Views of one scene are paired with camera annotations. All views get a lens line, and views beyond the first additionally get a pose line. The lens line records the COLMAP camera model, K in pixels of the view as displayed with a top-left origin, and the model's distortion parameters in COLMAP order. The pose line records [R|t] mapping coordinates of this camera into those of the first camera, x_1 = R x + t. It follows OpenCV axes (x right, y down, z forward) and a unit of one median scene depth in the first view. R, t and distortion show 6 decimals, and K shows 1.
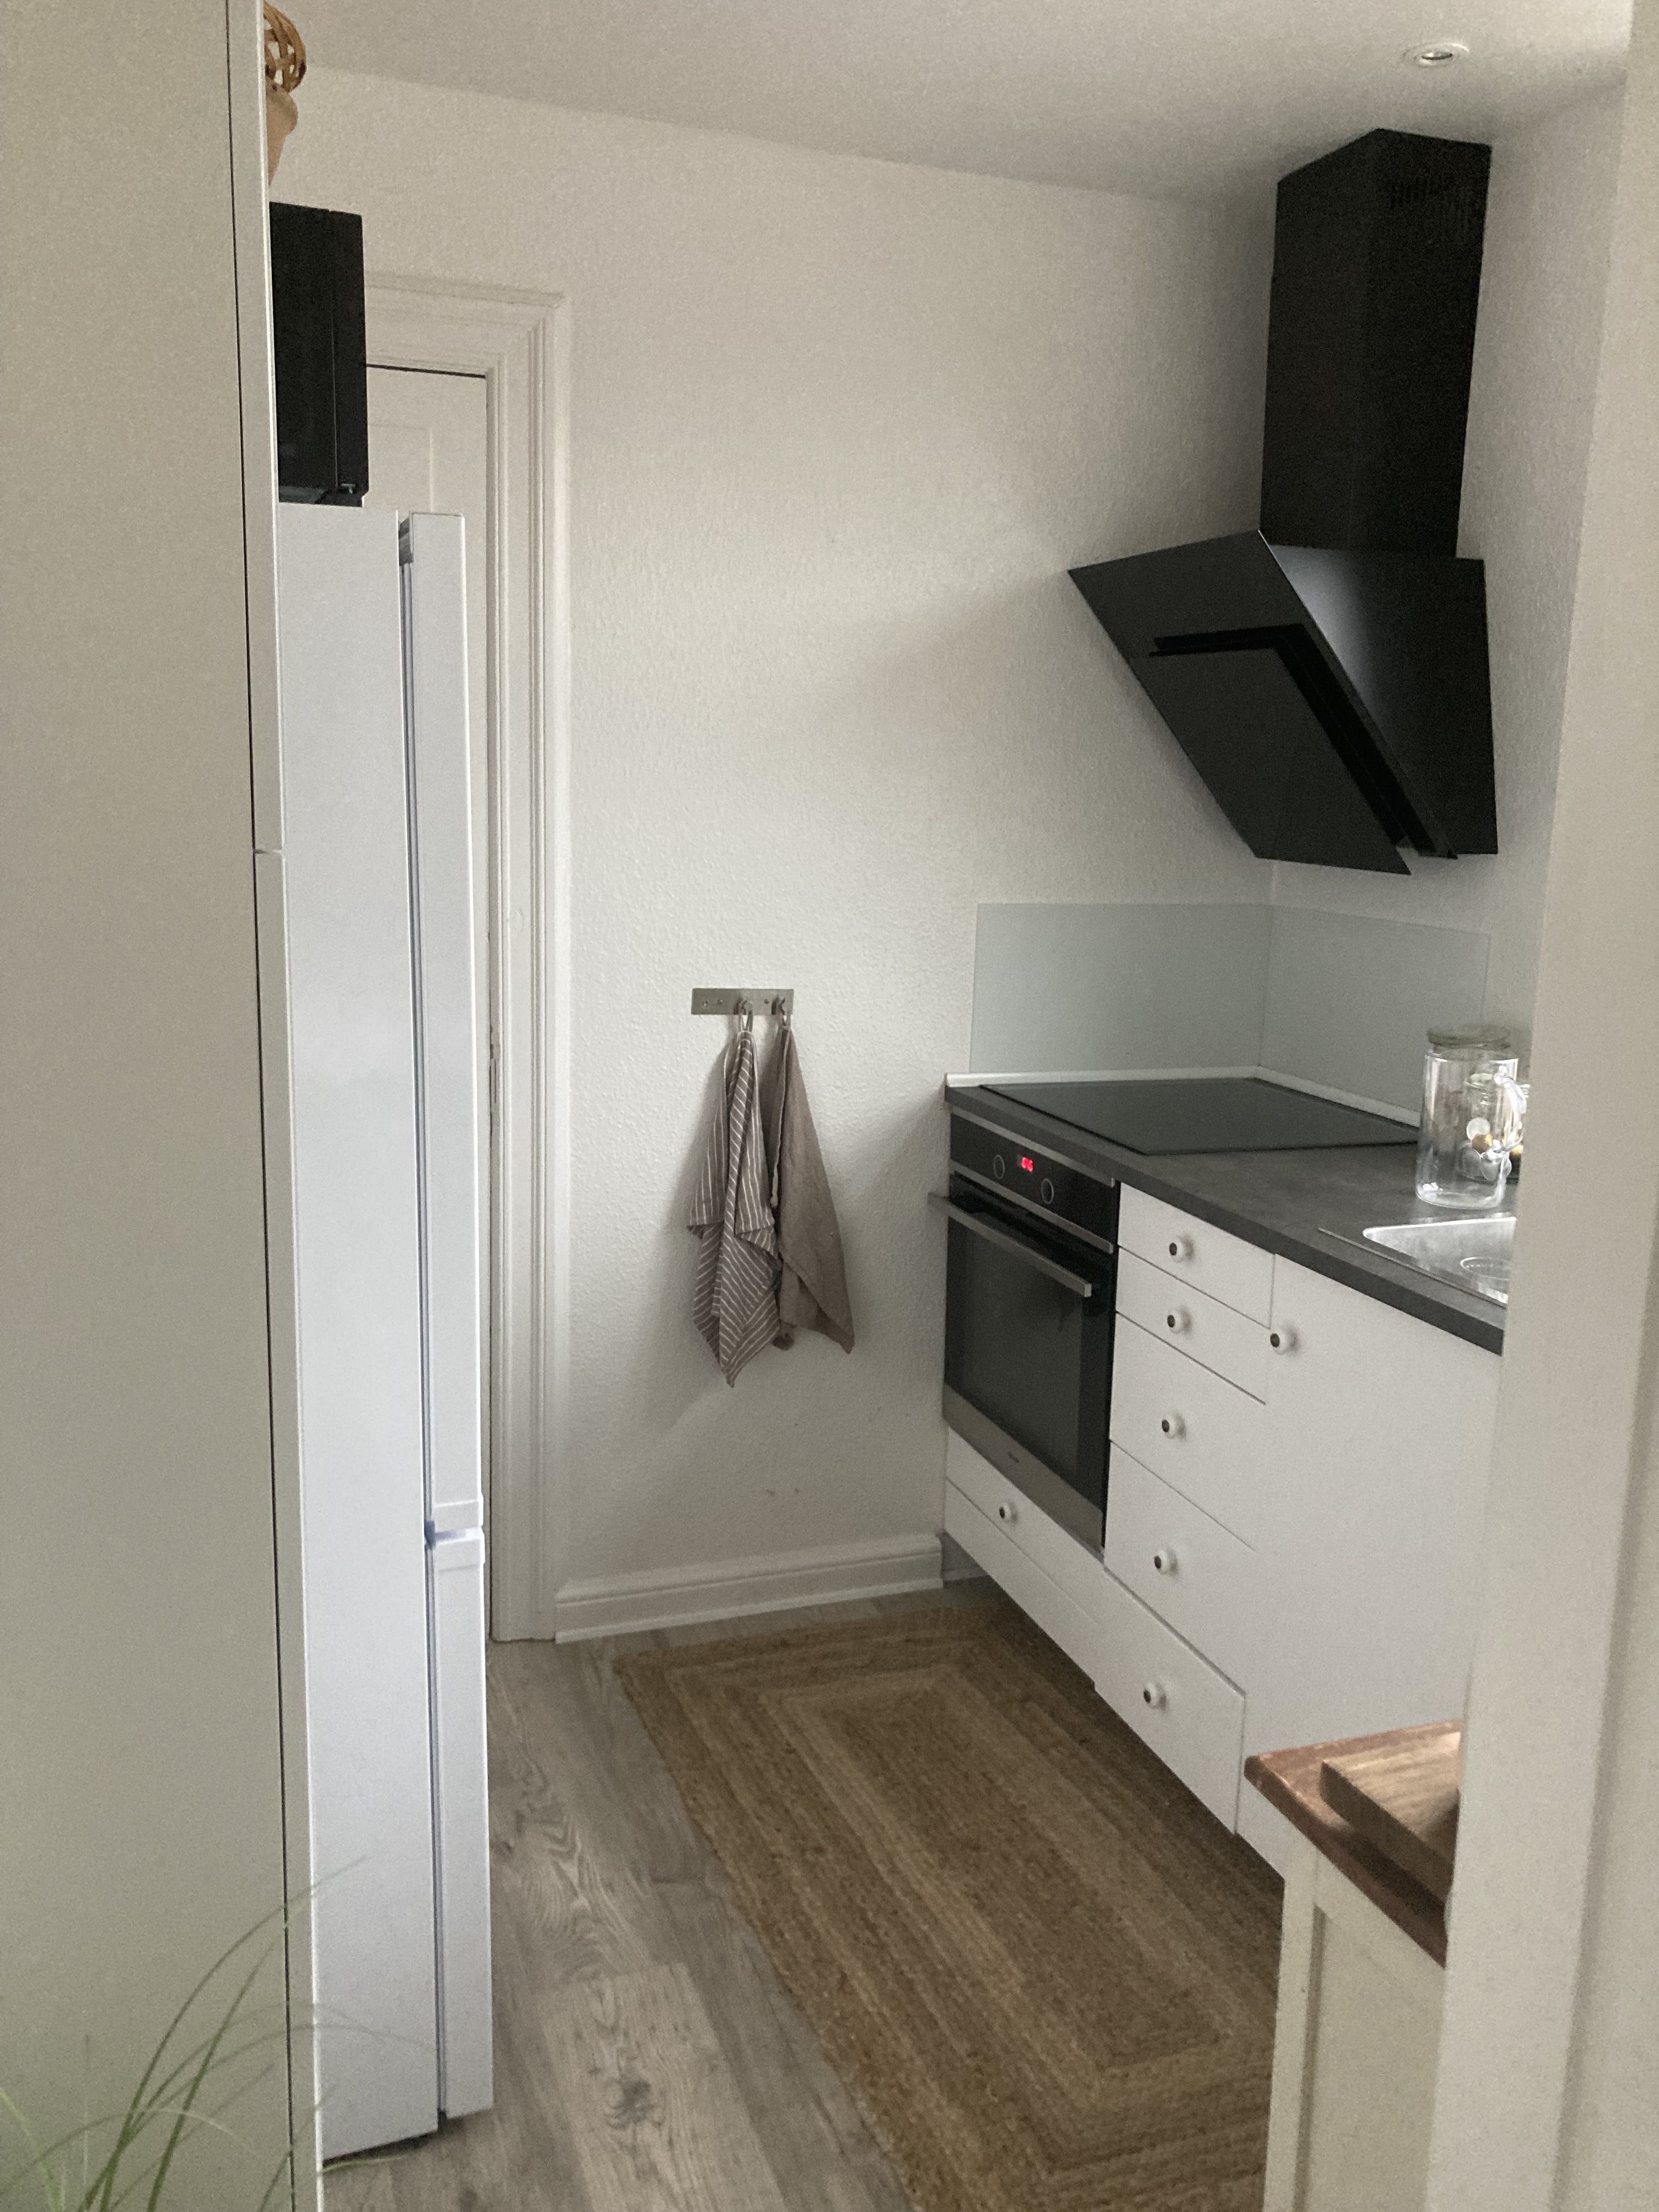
lens RADIAL K [[1815.9, 0, 827.4], [0, 1815.9, 1115.8], [0, 0, 1]] dist [0.048513, -0.063699]
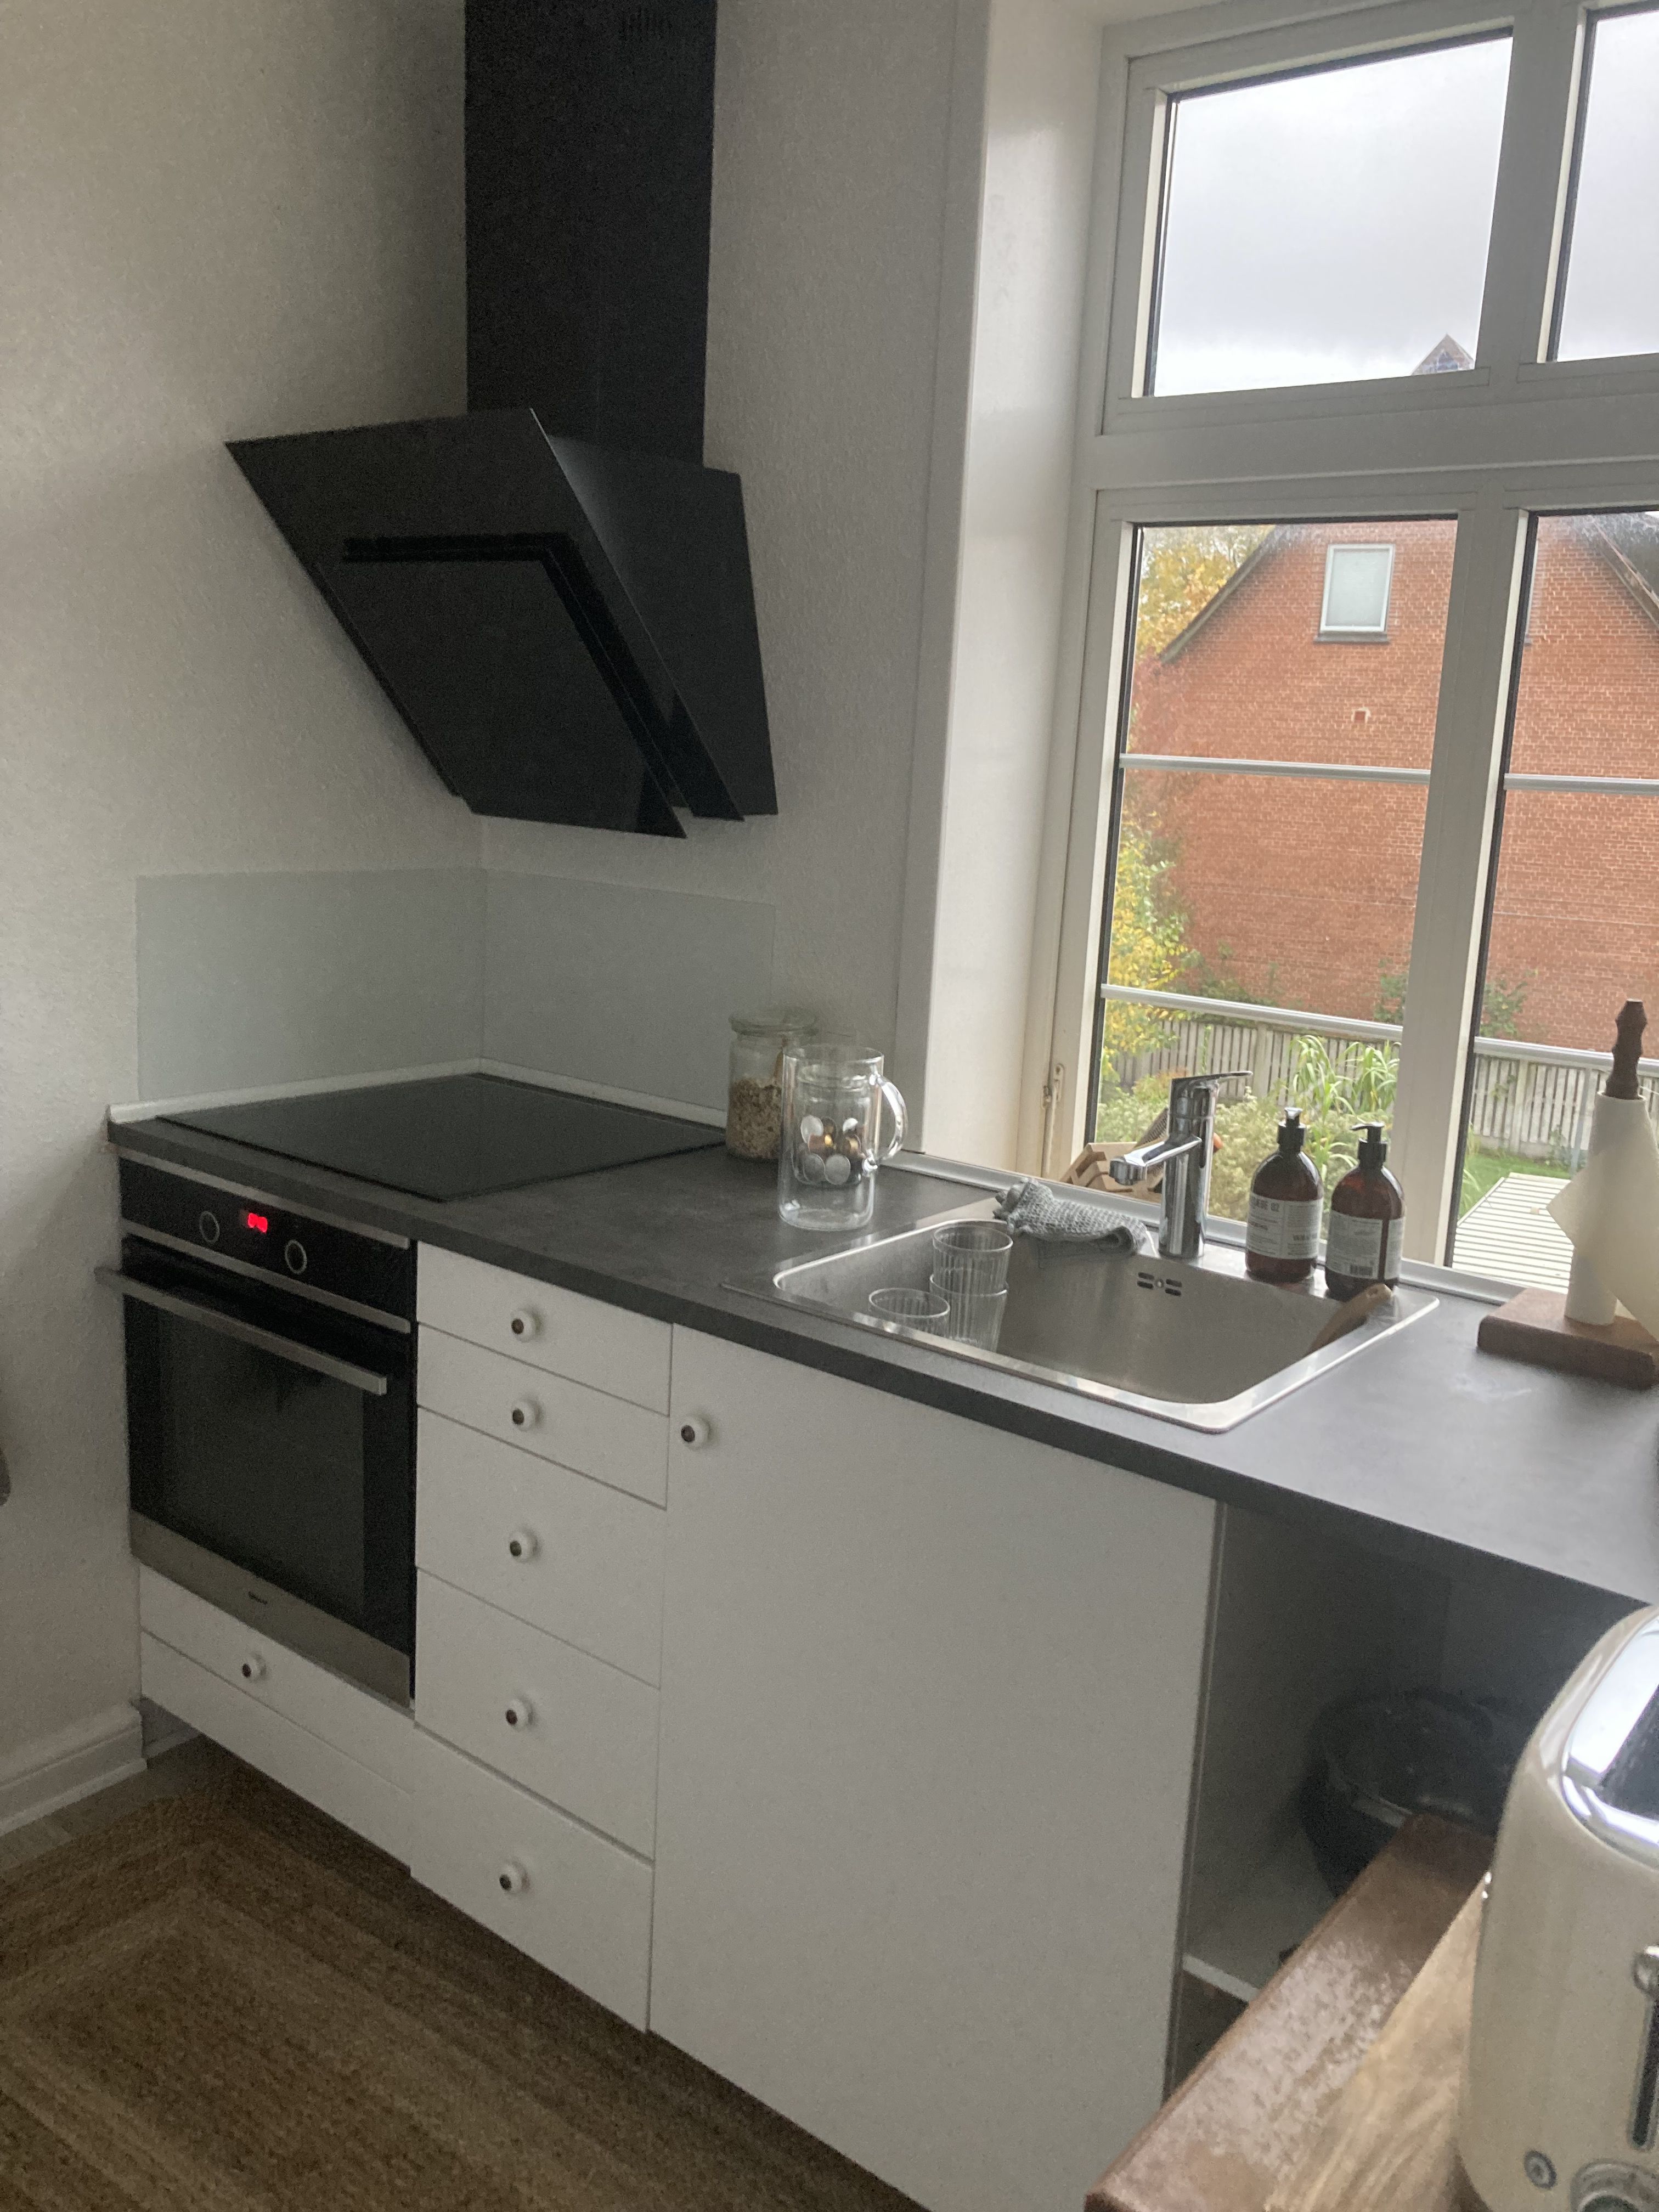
lens RADIAL K [[1815.9, 0, 845.9], [0, 1815.9, 1083.9], [0, 0, 1]] dist [0.048513, -0.063699]
pose [[0.848970, -0.086097, 0.521381, -0.076573], [0.076592, 0.996268, 0.039801, -0.043938], [-0.522861, 0.006144, 0.852396, 0.224609]]
